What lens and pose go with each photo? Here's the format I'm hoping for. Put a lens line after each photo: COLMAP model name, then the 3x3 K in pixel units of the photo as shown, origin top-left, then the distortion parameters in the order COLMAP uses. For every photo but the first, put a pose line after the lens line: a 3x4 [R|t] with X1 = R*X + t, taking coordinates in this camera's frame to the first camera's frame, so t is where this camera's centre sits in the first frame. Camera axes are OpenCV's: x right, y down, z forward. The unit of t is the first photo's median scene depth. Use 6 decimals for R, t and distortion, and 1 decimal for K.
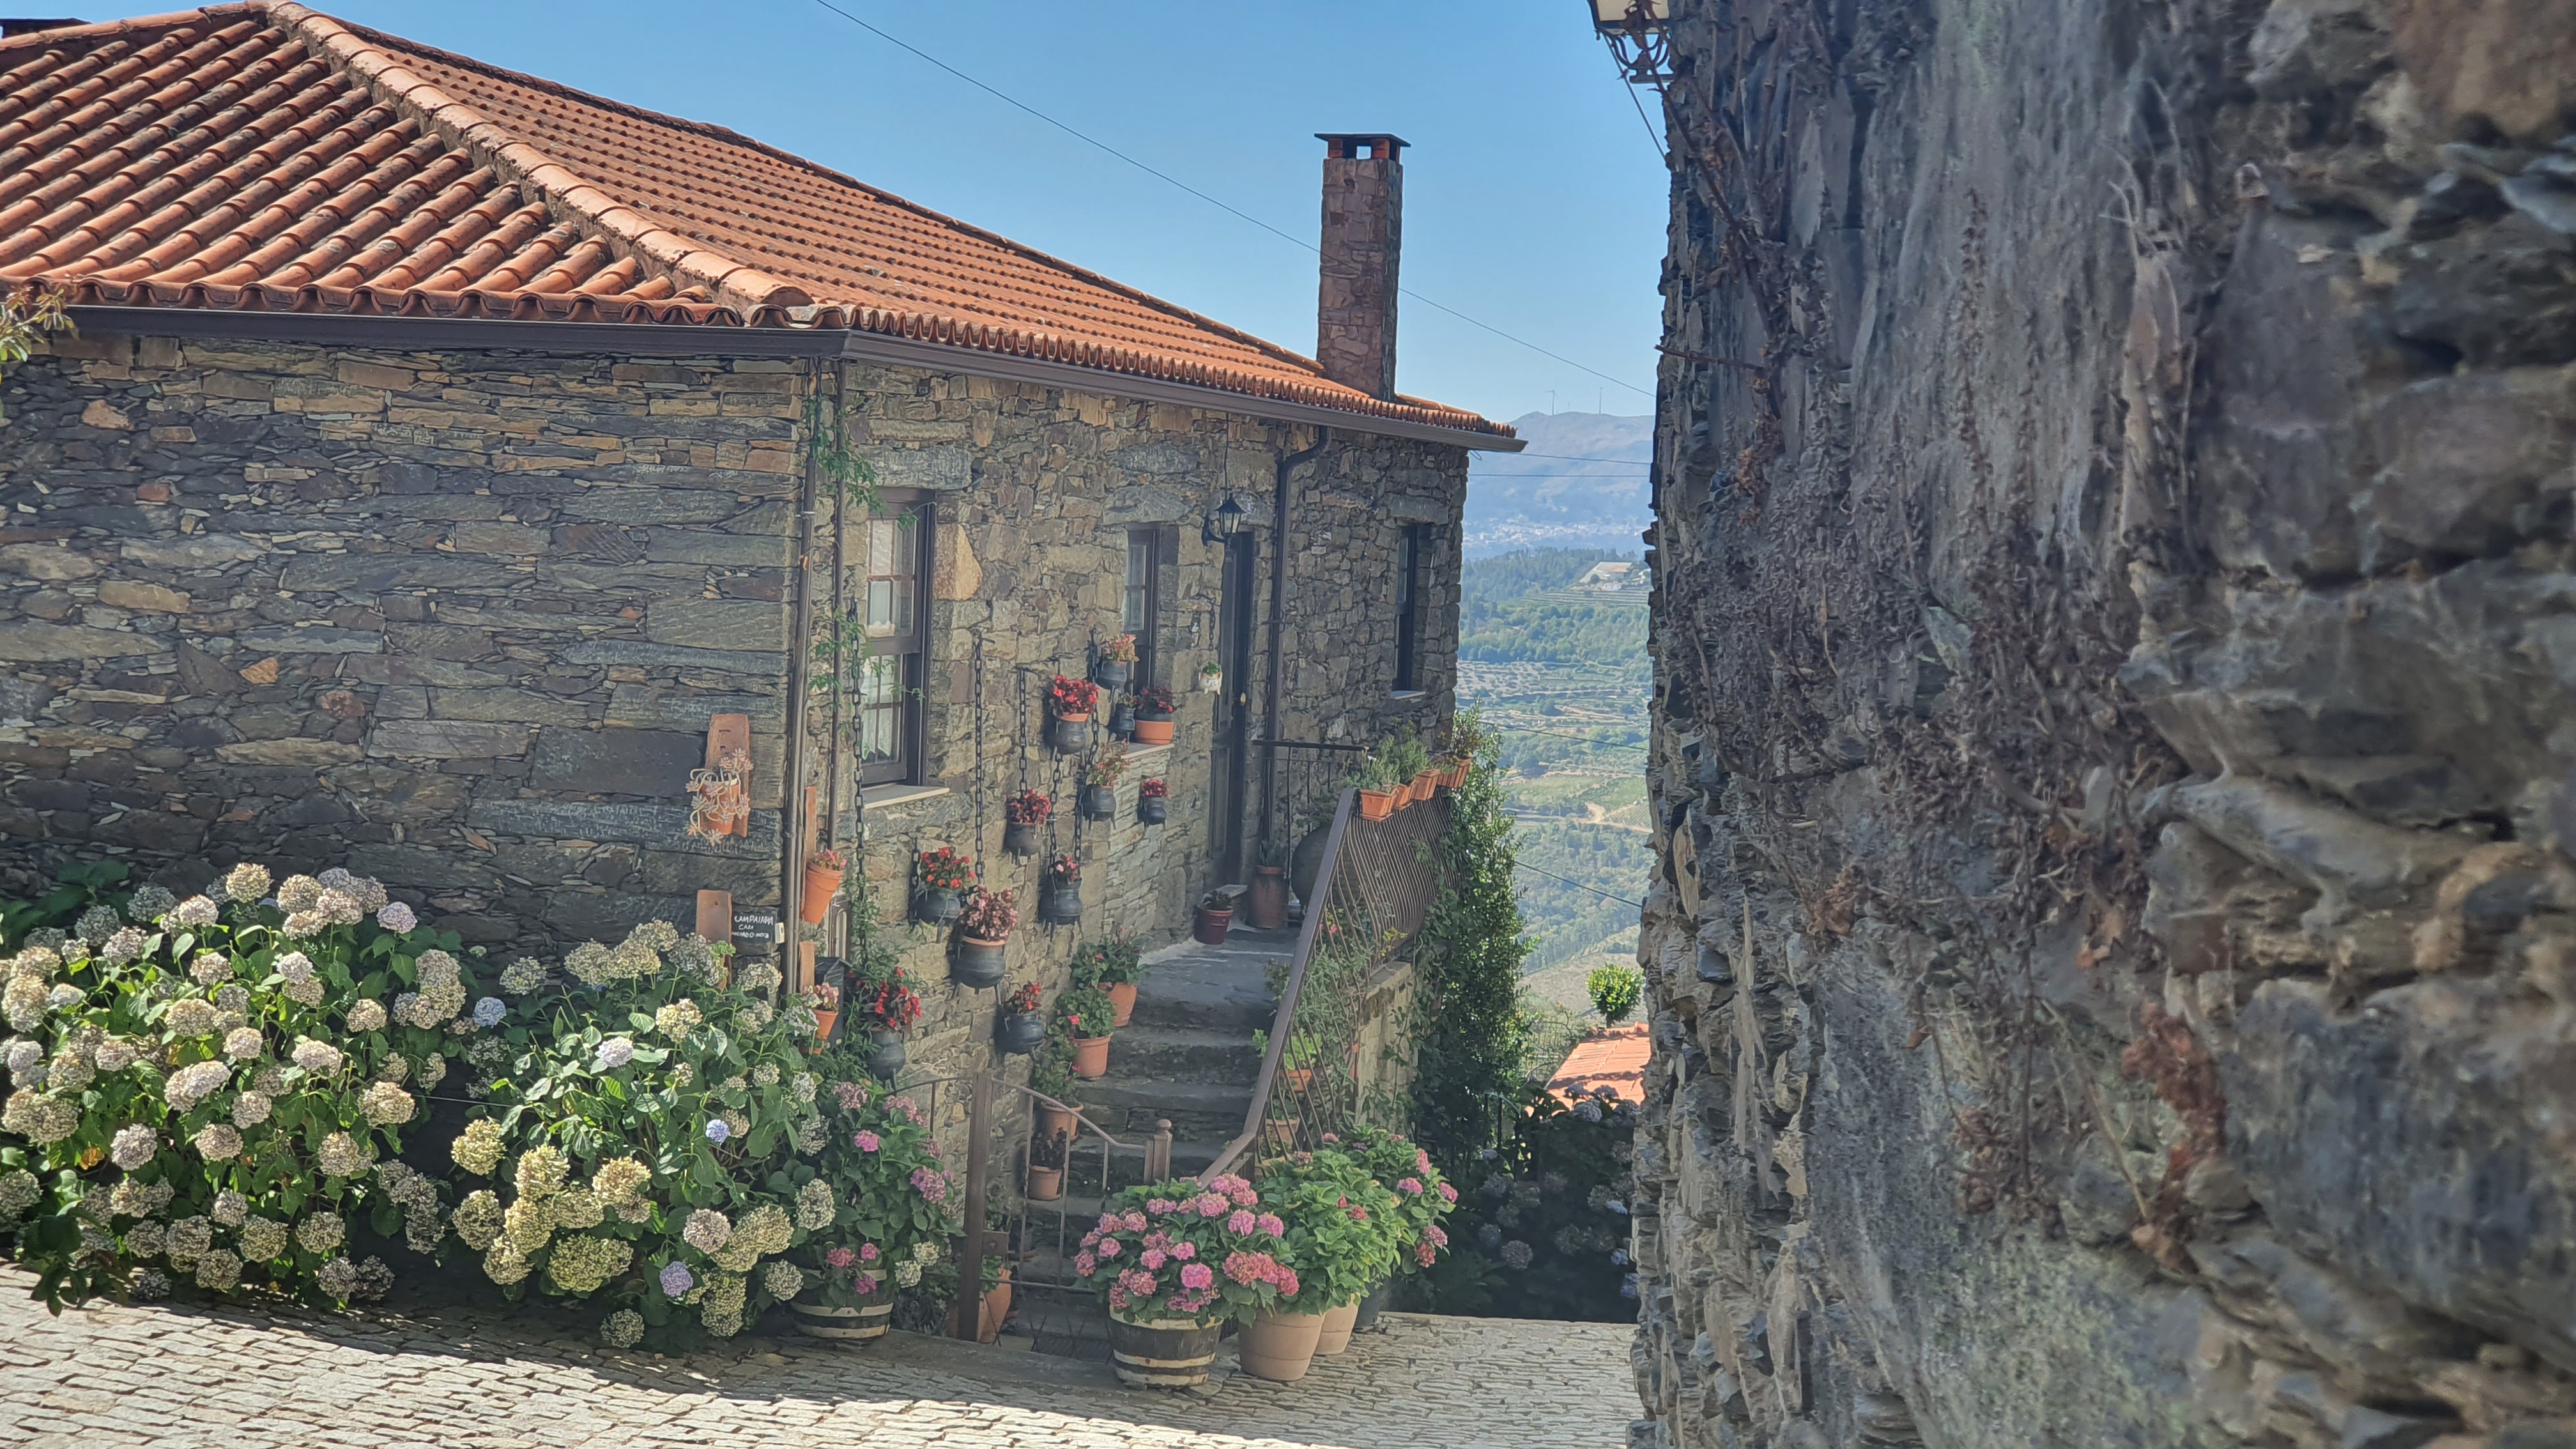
lens RADIAL K [[4095.5, 0, 1288.0], [0, 4095.5, 724.5], [0, 0, 1]] dist [-0.085985, 1.386027]
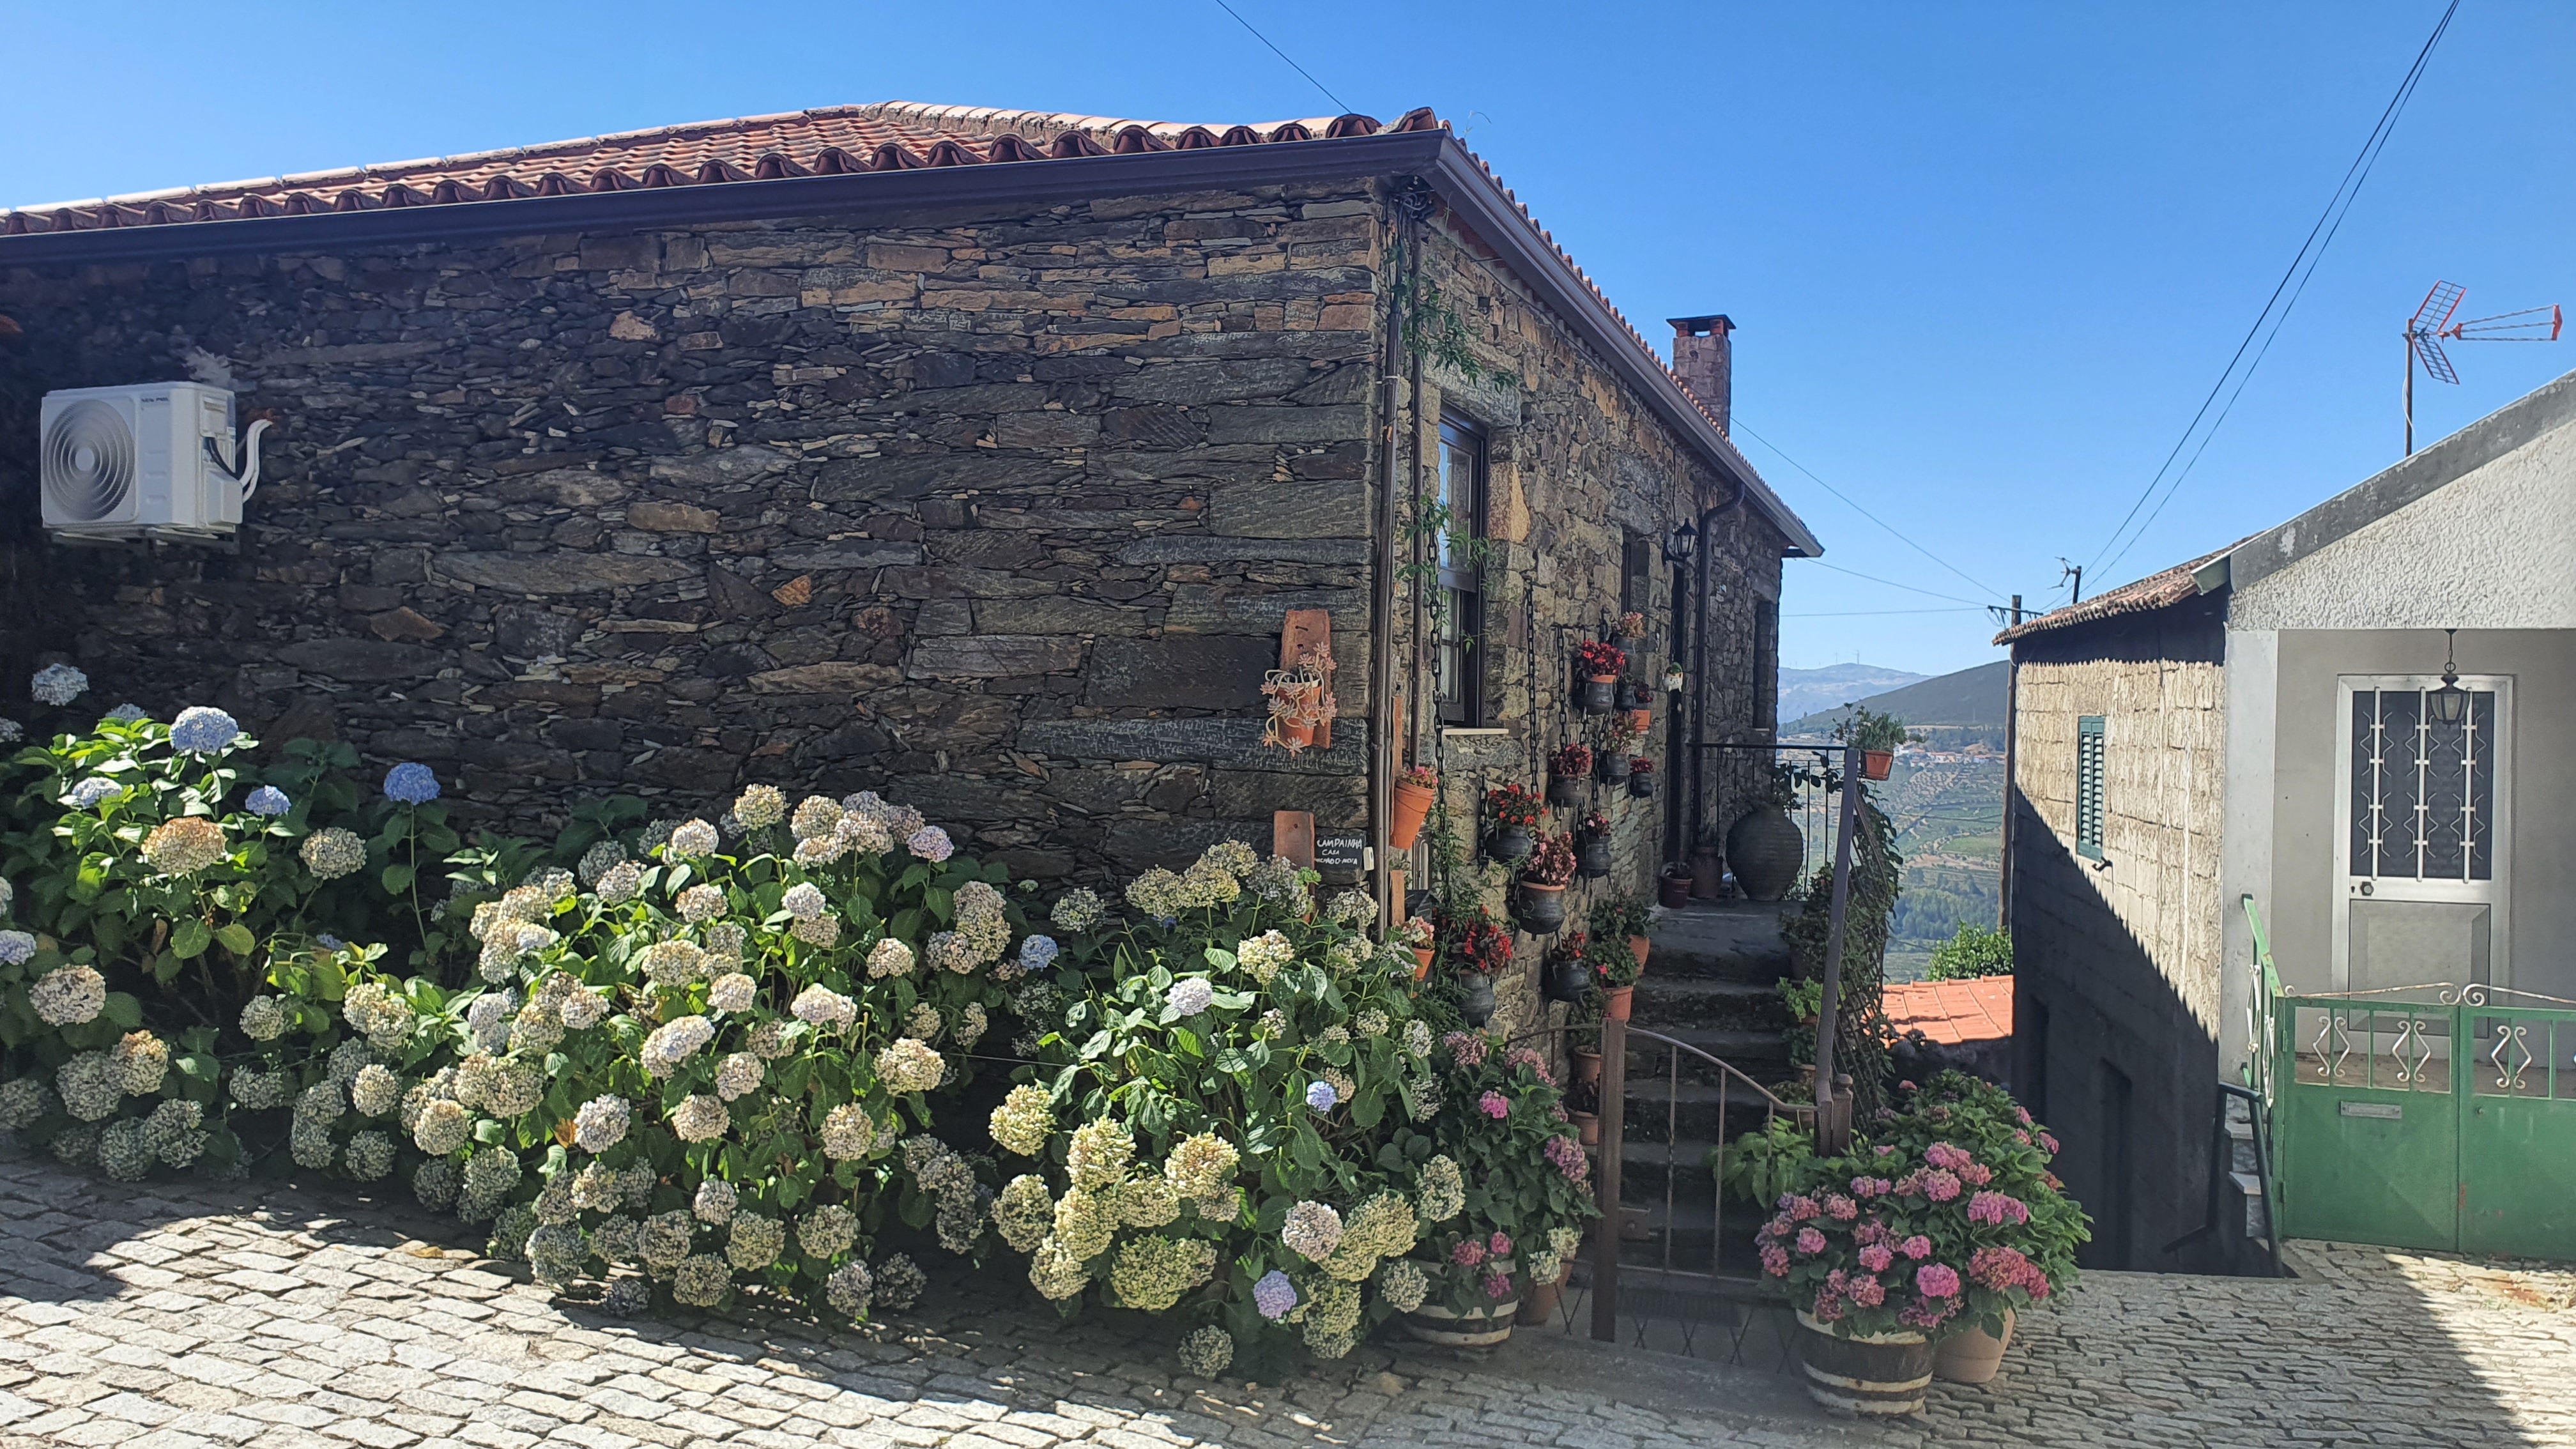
lens RADIAL K [[2601.6, 0, 1288.0], [0, 2601.6, 724.5], [0, 0, 1]] dist [0.387968, -2.311761]
pose [[0.993364, -0.024282, -0.112424, -0.078464], [0.021086, 0.999341, -0.029532, 0.038391], [0.113067, 0.026965, 0.993221, 0.446920]]
